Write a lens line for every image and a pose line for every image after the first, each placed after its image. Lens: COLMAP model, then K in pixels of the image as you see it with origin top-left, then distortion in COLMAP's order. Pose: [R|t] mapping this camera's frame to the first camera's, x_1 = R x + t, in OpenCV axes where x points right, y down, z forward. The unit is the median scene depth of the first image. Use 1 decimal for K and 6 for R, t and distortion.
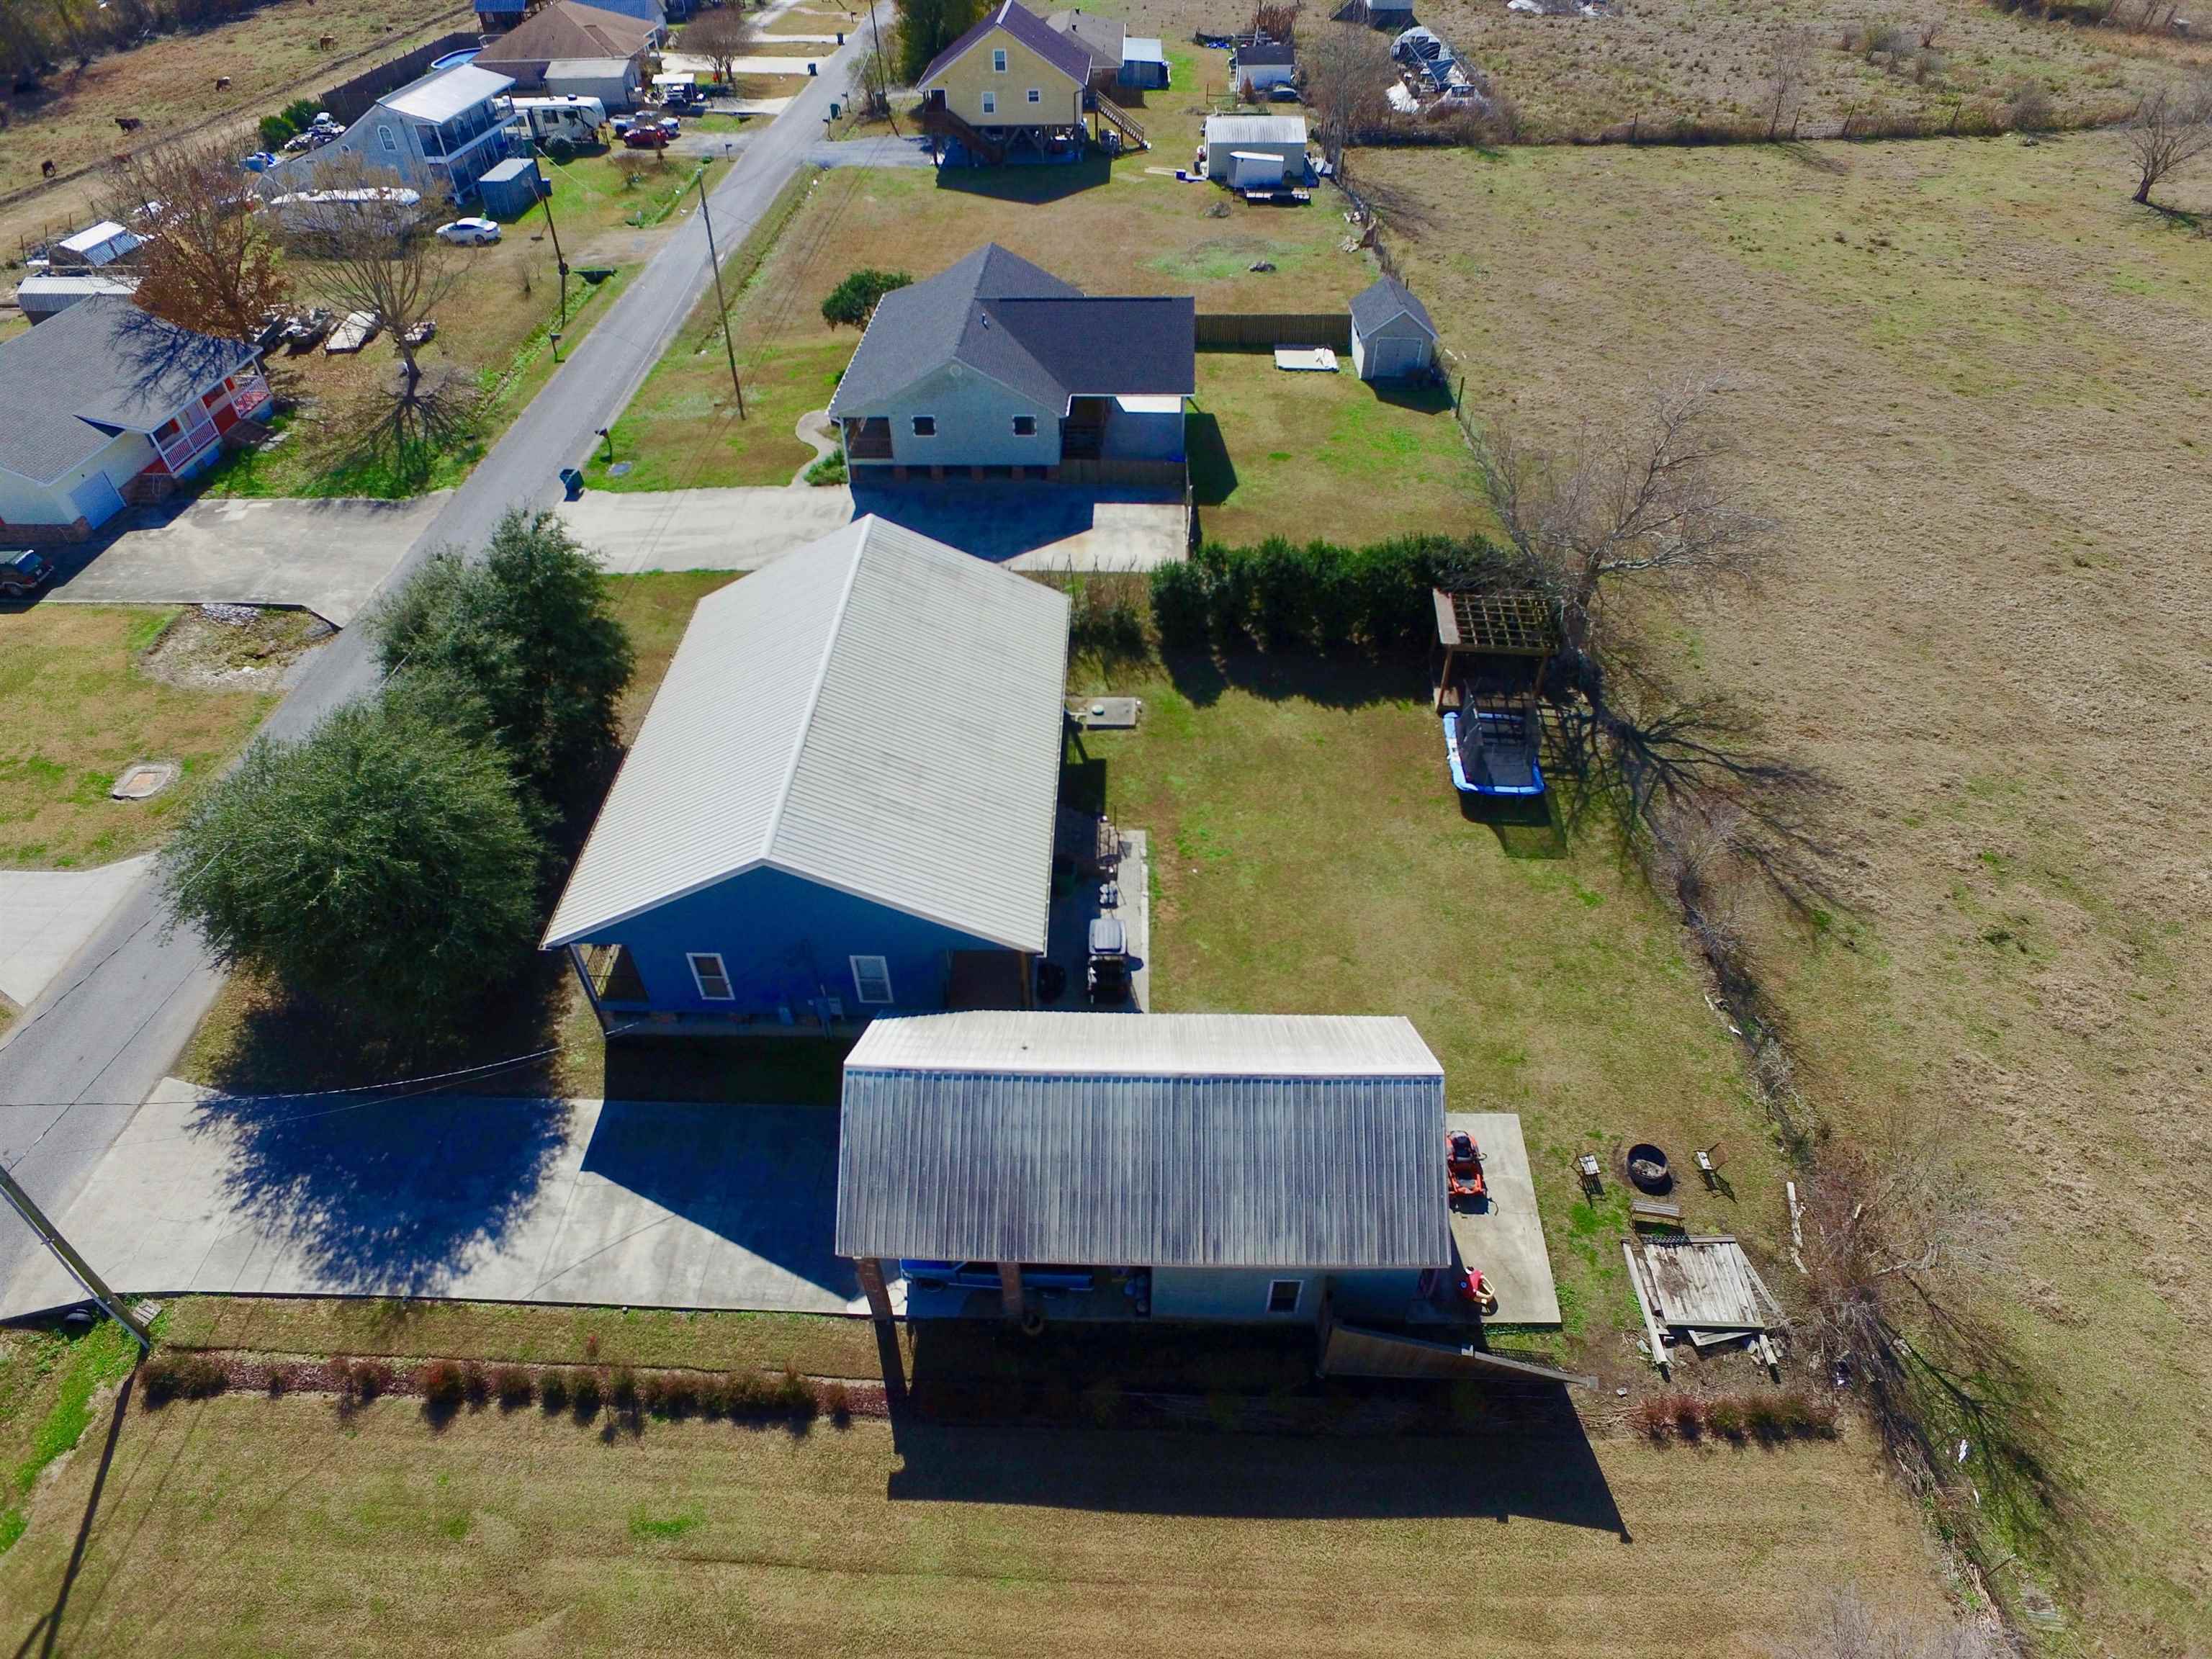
lens RADIAL K [[1286.1, 0, 1090.7], [0, 1286.1, 820.8], [0, 0, 1]] dist [-0.121974, 0.086893]
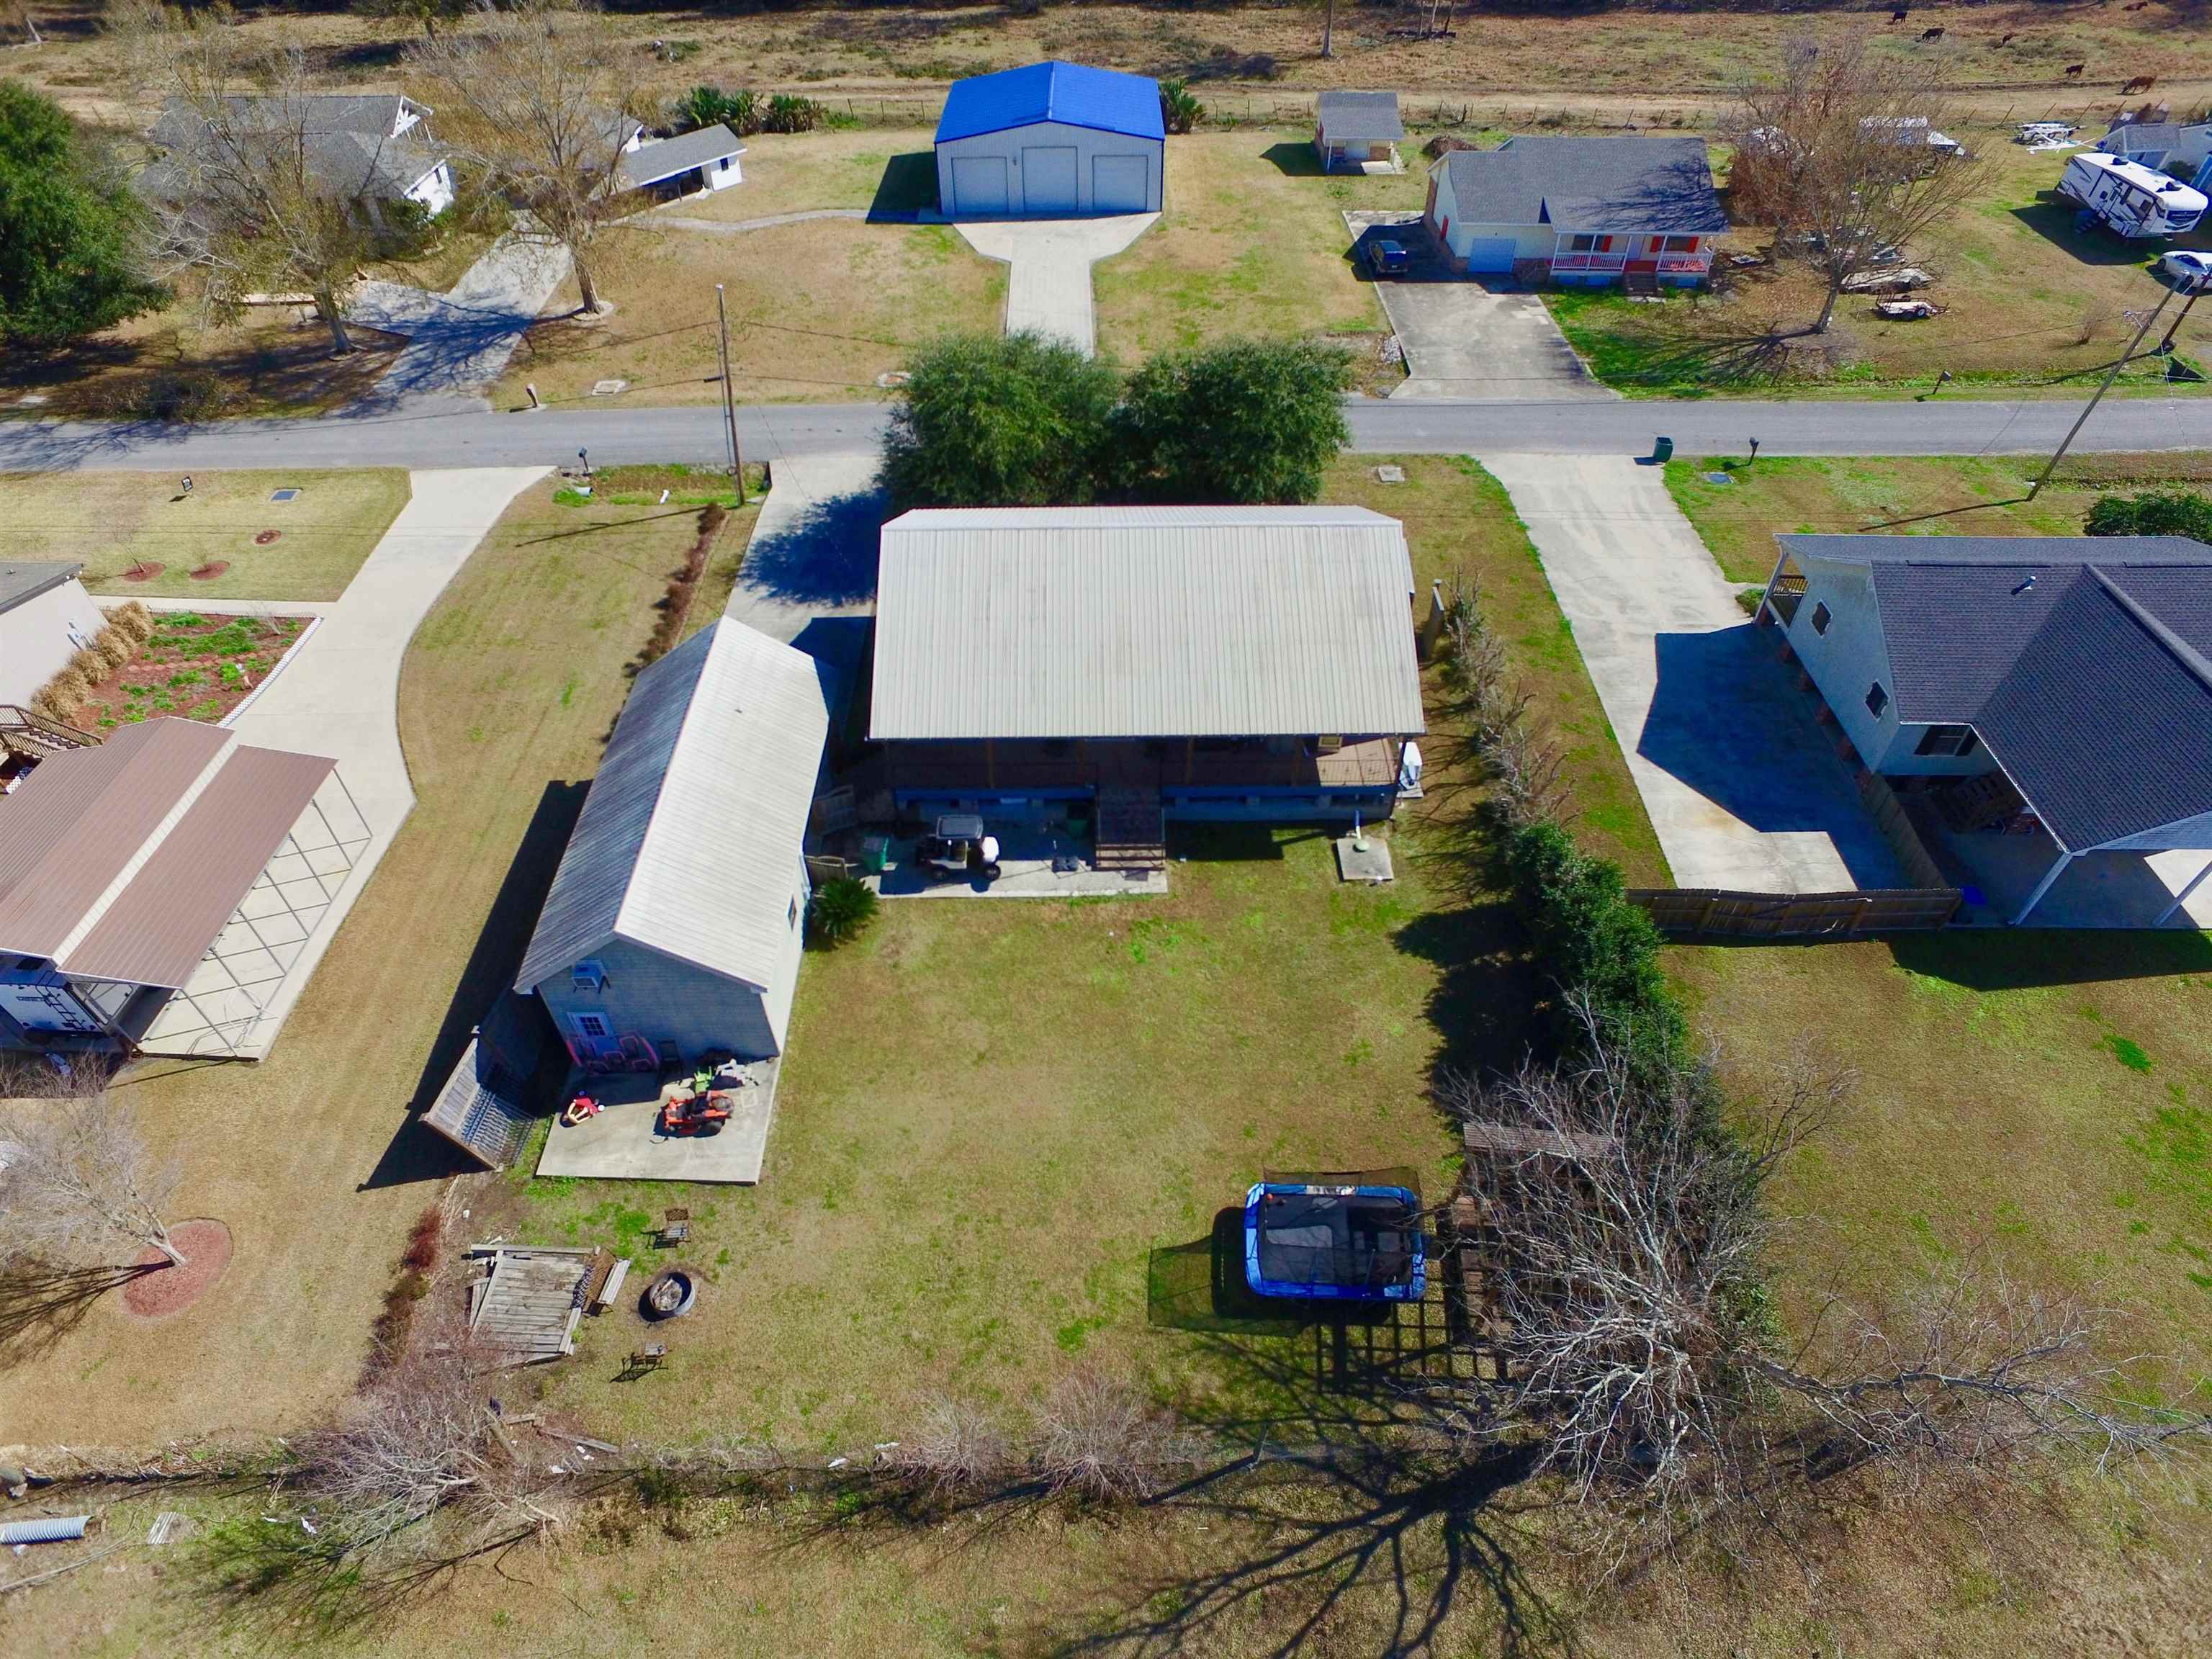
lens RADIAL K [[1286.1, 0, 1090.7], [0, 1286.1, 820.8], [0, 0, 1]] dist [-0.121974, 0.086893]
pose [[0.033033, 0.710074, -0.703352, 0.769008], [-0.665622, 0.540592, 0.514497, -0.539613], [0.745558, 0.451172, 0.490498, 0.550228]]
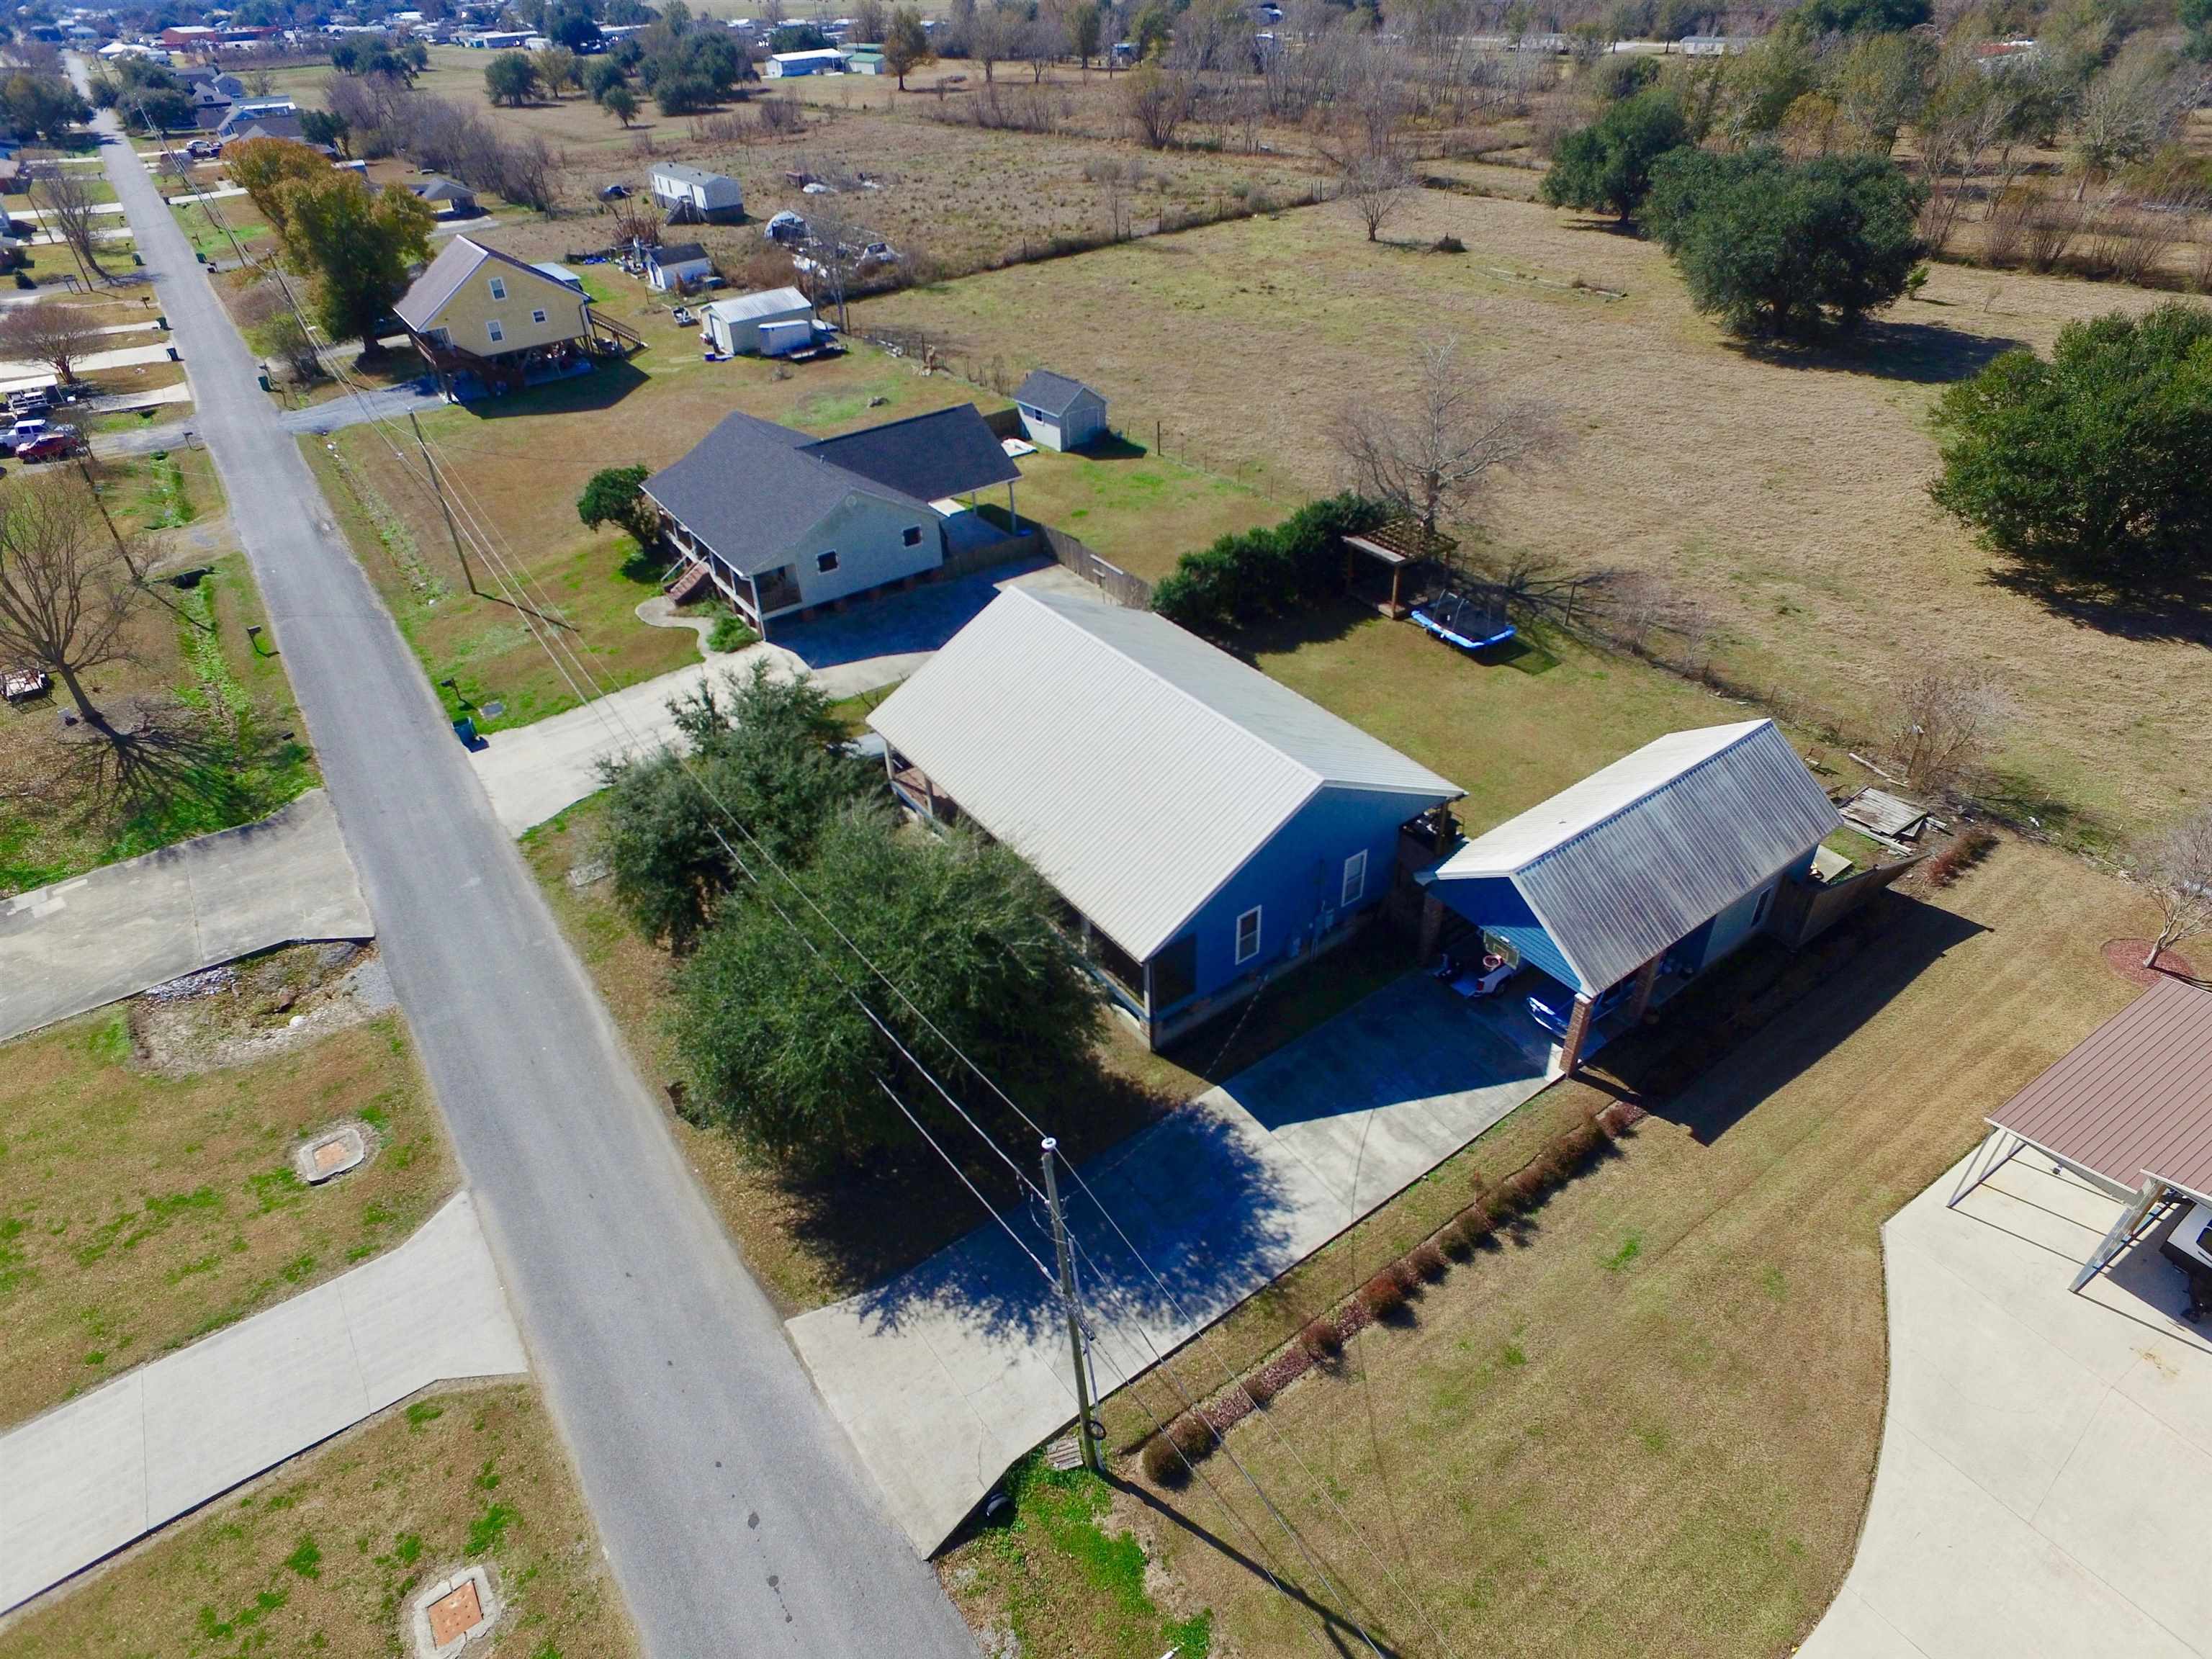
lens RADIAL K [[1286.1, 0, 1090.7], [0, 1286.1, 820.8], [0, 0, 1]] dist [-0.121974, 0.086893]
pose [[0.799530, -0.362606, 0.478821, -0.860250], [0.424451, 0.905151, -0.023283, -0.000142], [-0.424963, 0.221852, 0.877604, 0.048342]]
